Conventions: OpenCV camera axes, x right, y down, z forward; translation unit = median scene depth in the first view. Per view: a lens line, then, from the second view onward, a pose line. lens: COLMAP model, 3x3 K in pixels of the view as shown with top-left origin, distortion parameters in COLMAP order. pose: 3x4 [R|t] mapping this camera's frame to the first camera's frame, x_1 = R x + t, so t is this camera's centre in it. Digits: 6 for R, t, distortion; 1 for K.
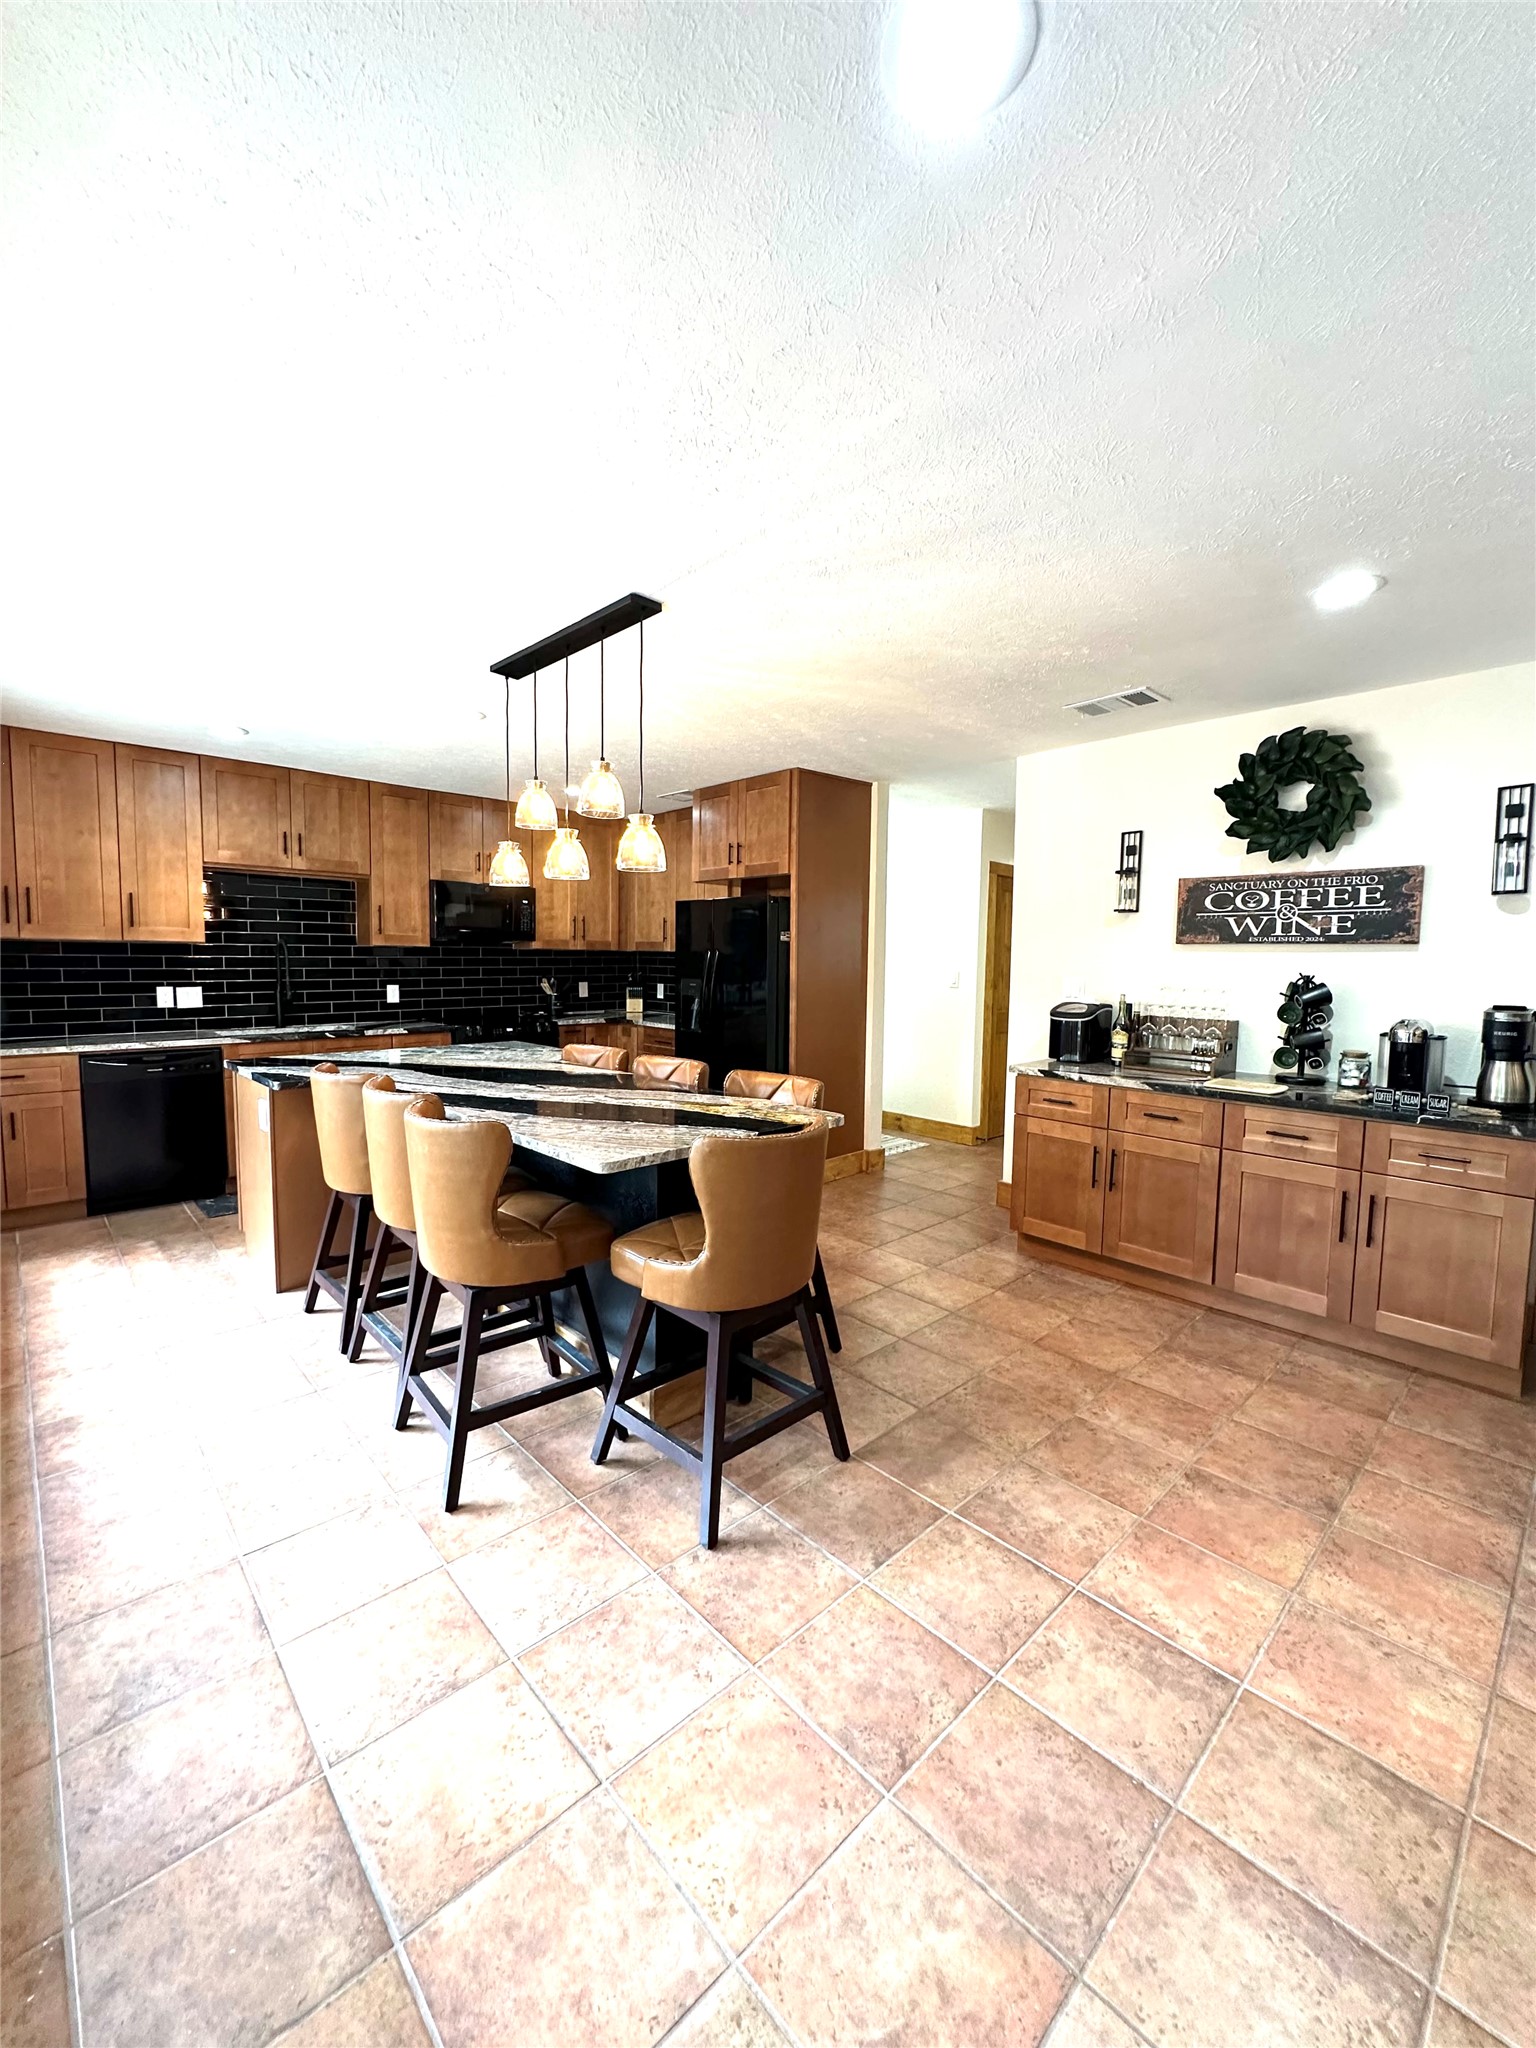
lens RADIAL K [[820.7, 0, 776.4], [0, 820.7, 1025.3], [0, 0, 1]] dist [-0.002385, -0.000029]
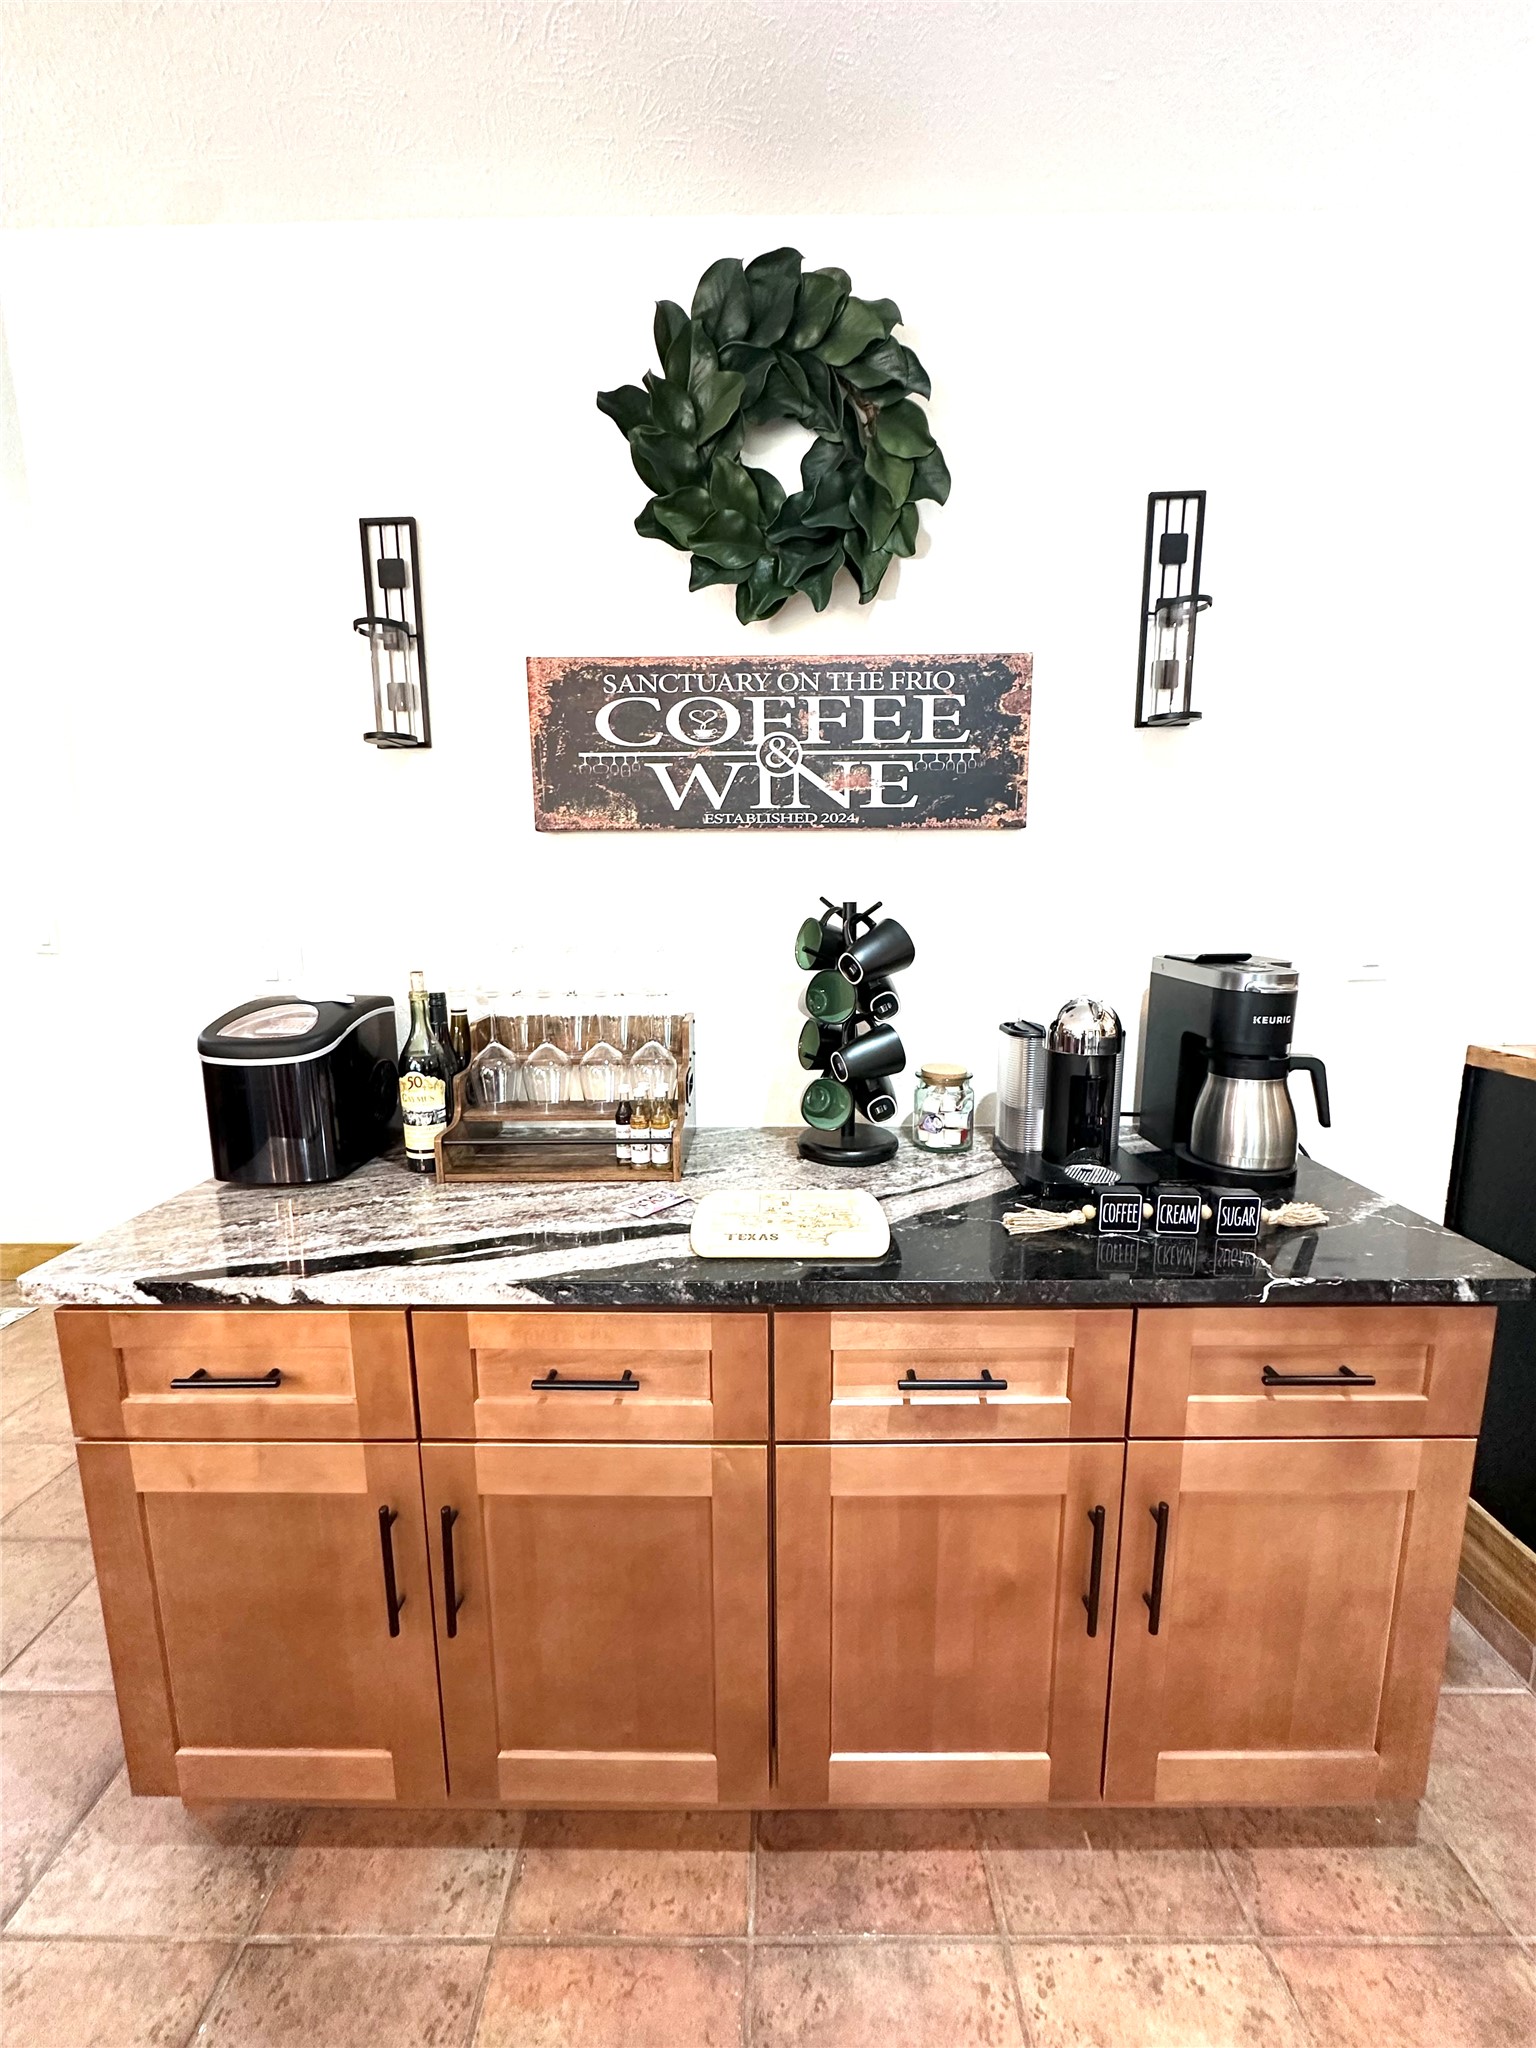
lens RADIAL K [[820.7, 0, 776.9], [0, 820.7, 1023.3], [0, 0, 1]] dist [-0.002385, -0.000029]
pose [[0.697552, -0.134228, 0.703850, 0.308518], [0.076381, 0.990630, 0.113222, -0.048374], [-0.712452, -0.025217, 0.701268, 0.708555]]
